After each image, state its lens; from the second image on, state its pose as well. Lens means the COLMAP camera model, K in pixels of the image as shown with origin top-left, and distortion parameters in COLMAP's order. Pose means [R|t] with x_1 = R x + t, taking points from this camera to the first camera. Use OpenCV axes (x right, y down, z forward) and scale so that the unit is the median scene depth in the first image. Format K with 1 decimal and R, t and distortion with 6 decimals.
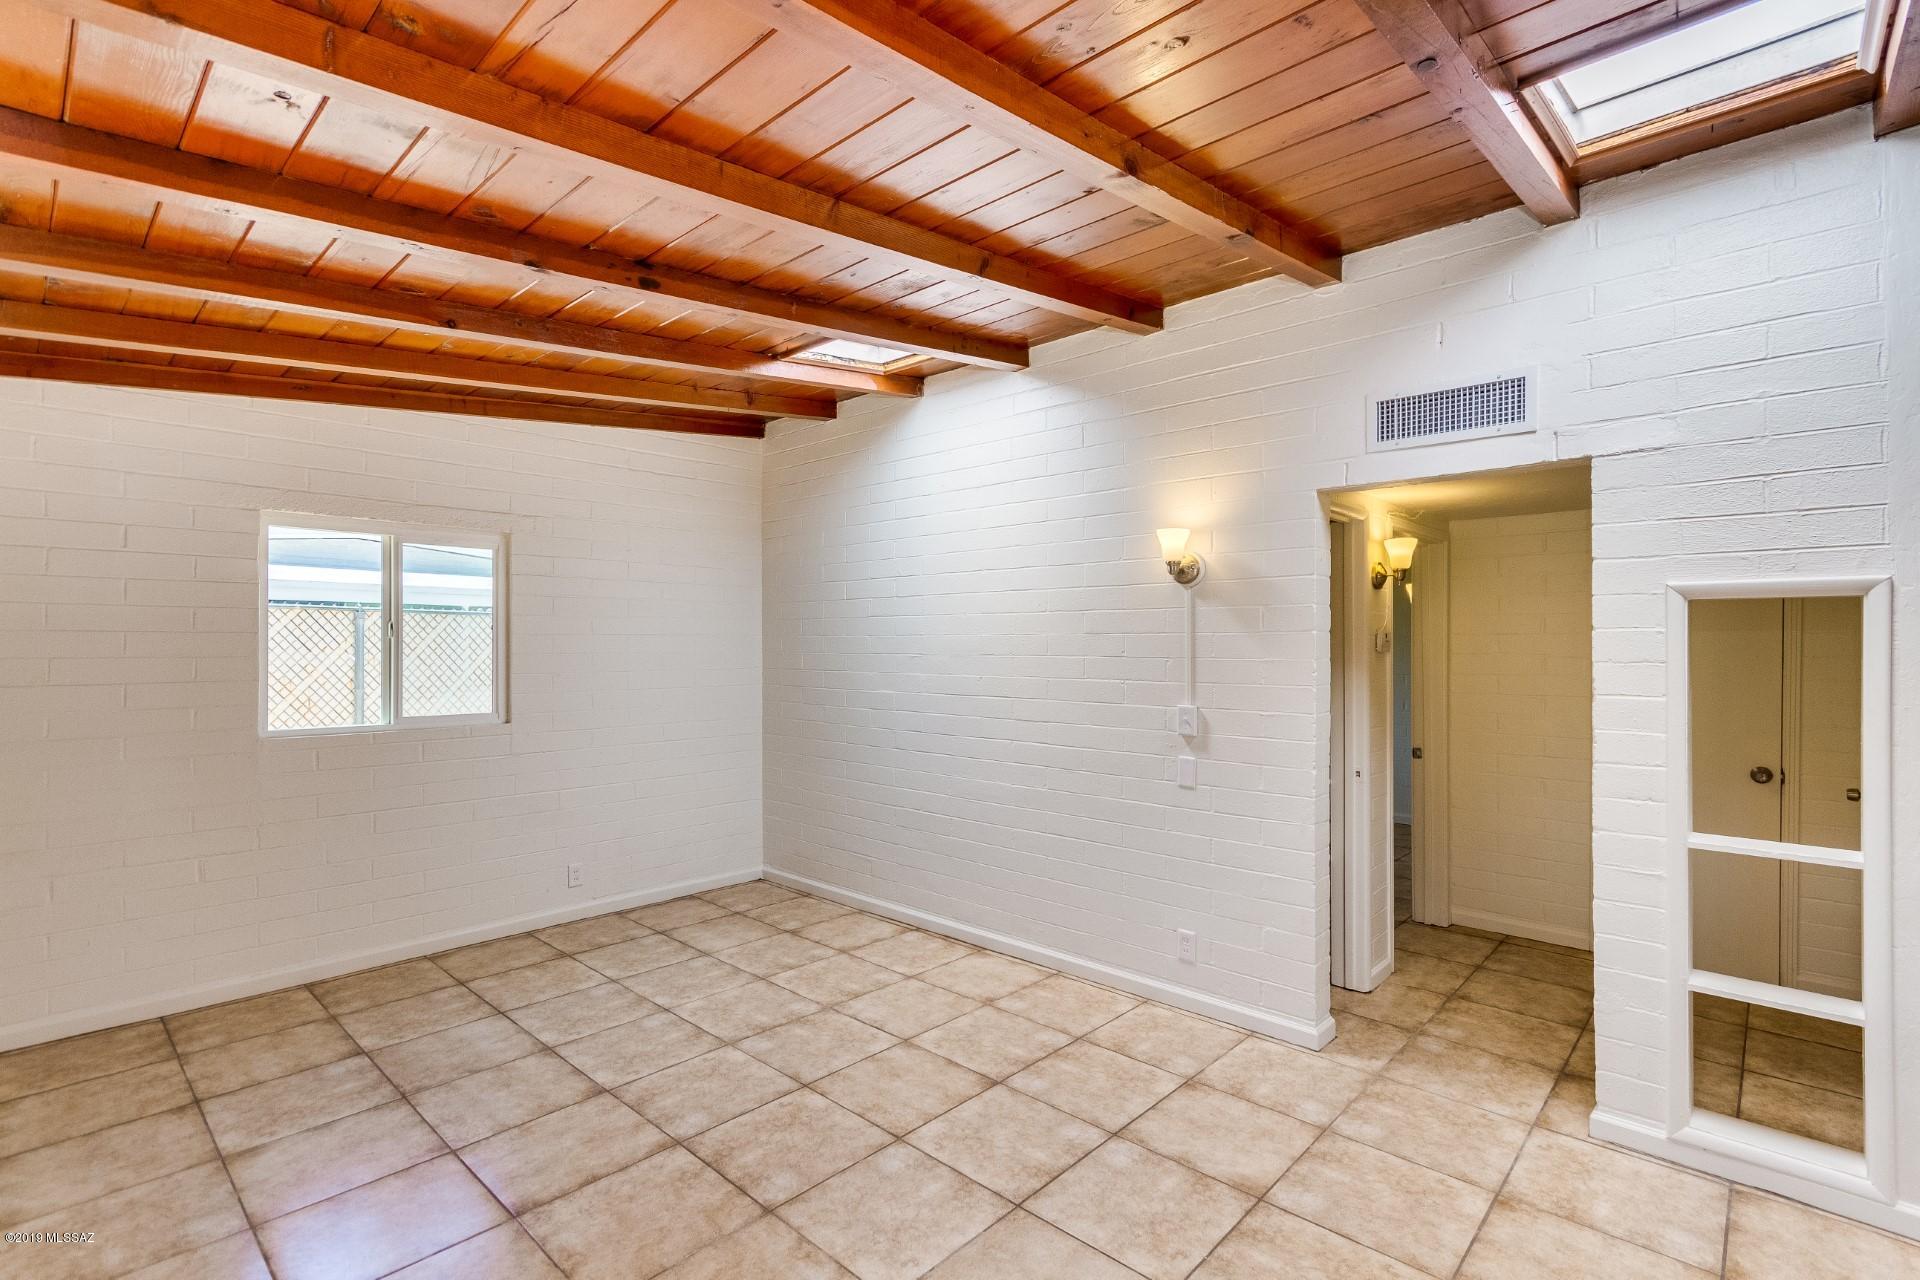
lens RADIAL K [[891.1, 0, 968.9], [0, 891.1, 637.8], [0, 0, 1]] dist [-0.000054, -0.001177]
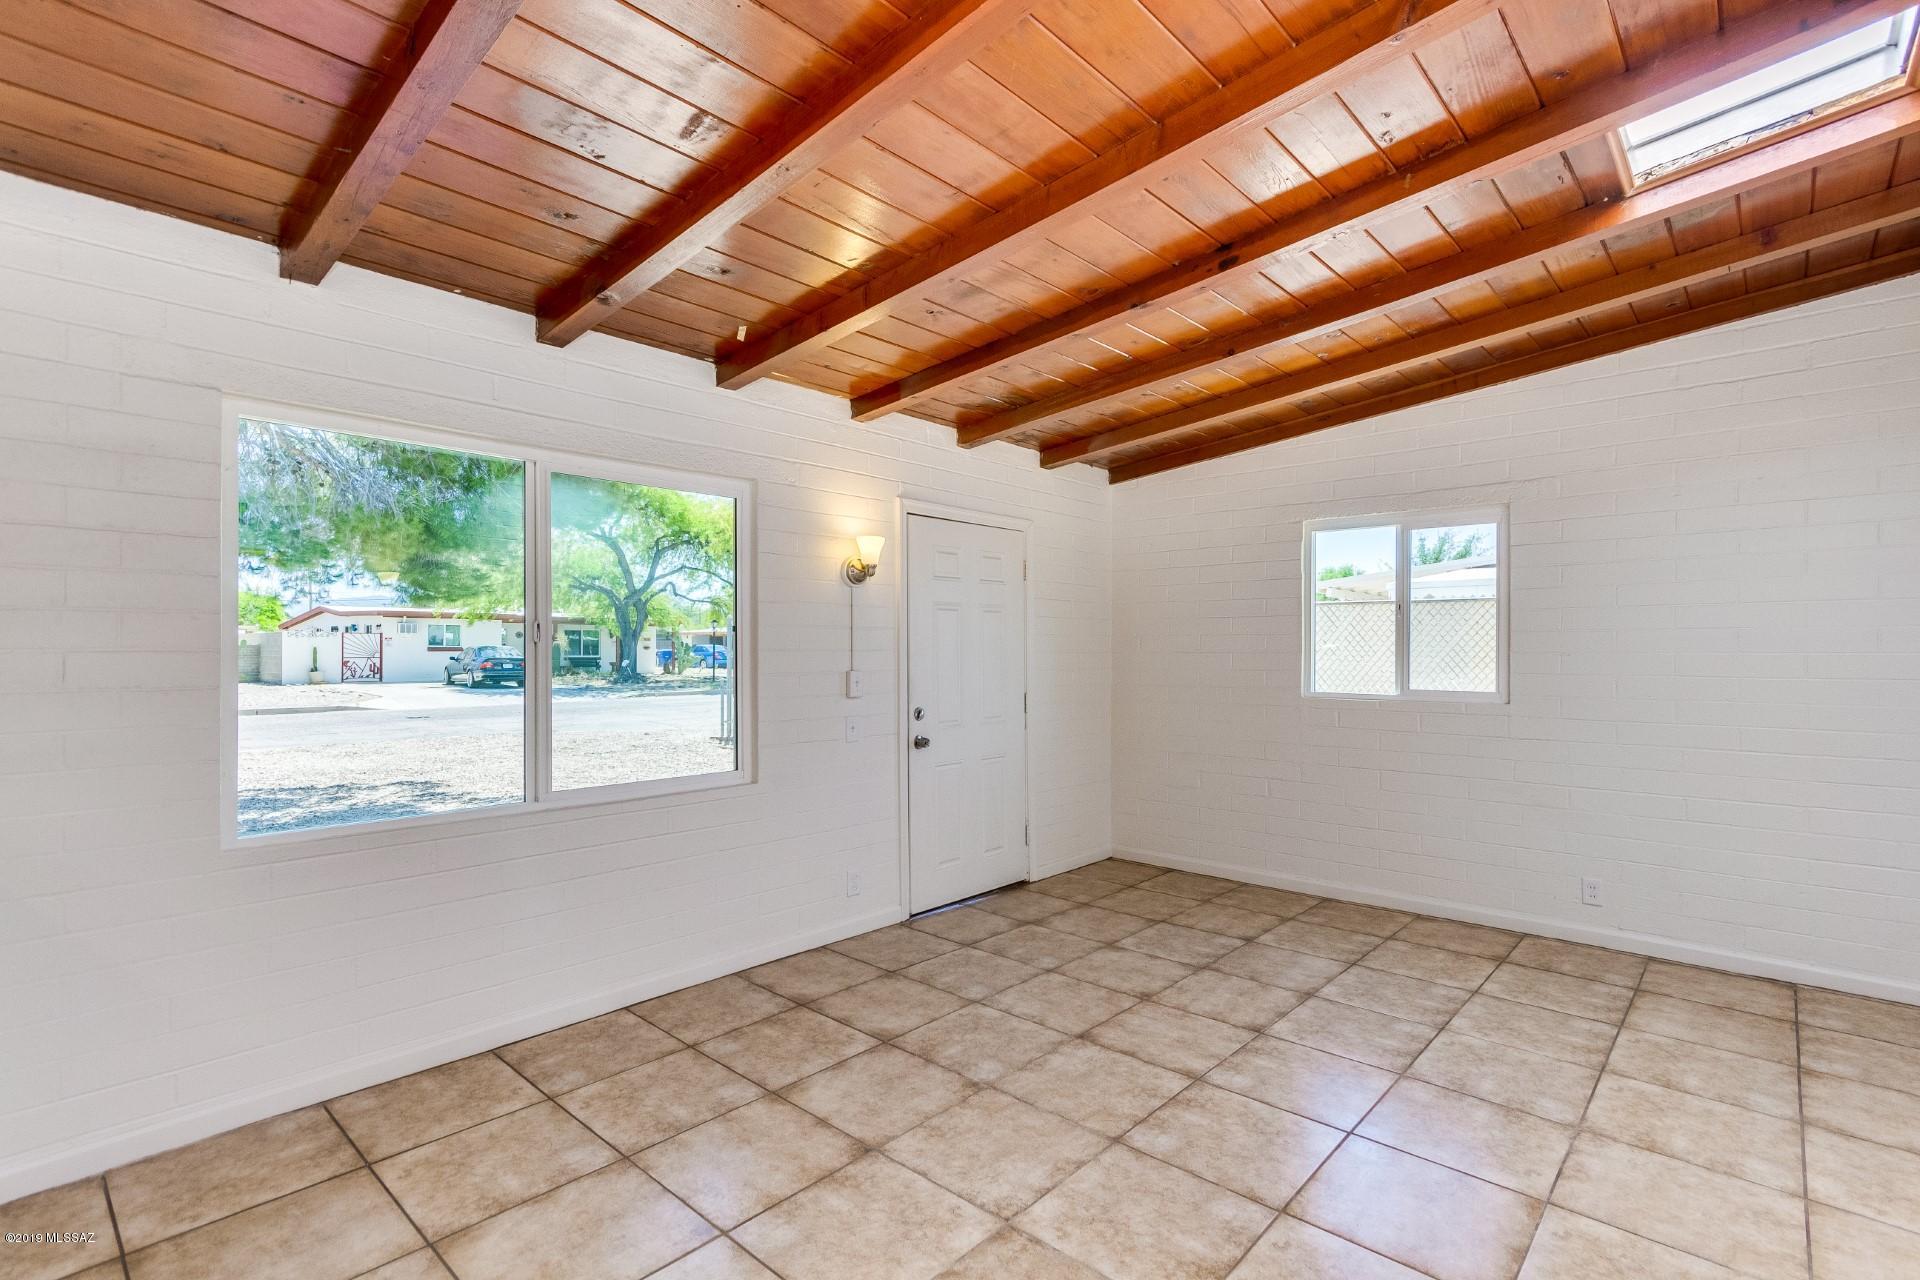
lens RADIAL K [[891.1, 0, 969.1], [0, 891.1, 650.6], [0, 0, 1]] dist [-0.000054, -0.001177]
pose [[0.009027, 0.002081, -0.999957, 0.492454], [0.006304, 0.999978, 0.002138, 0.038276], [0.999939, -0.006323, 0.009014, 0.492352]]
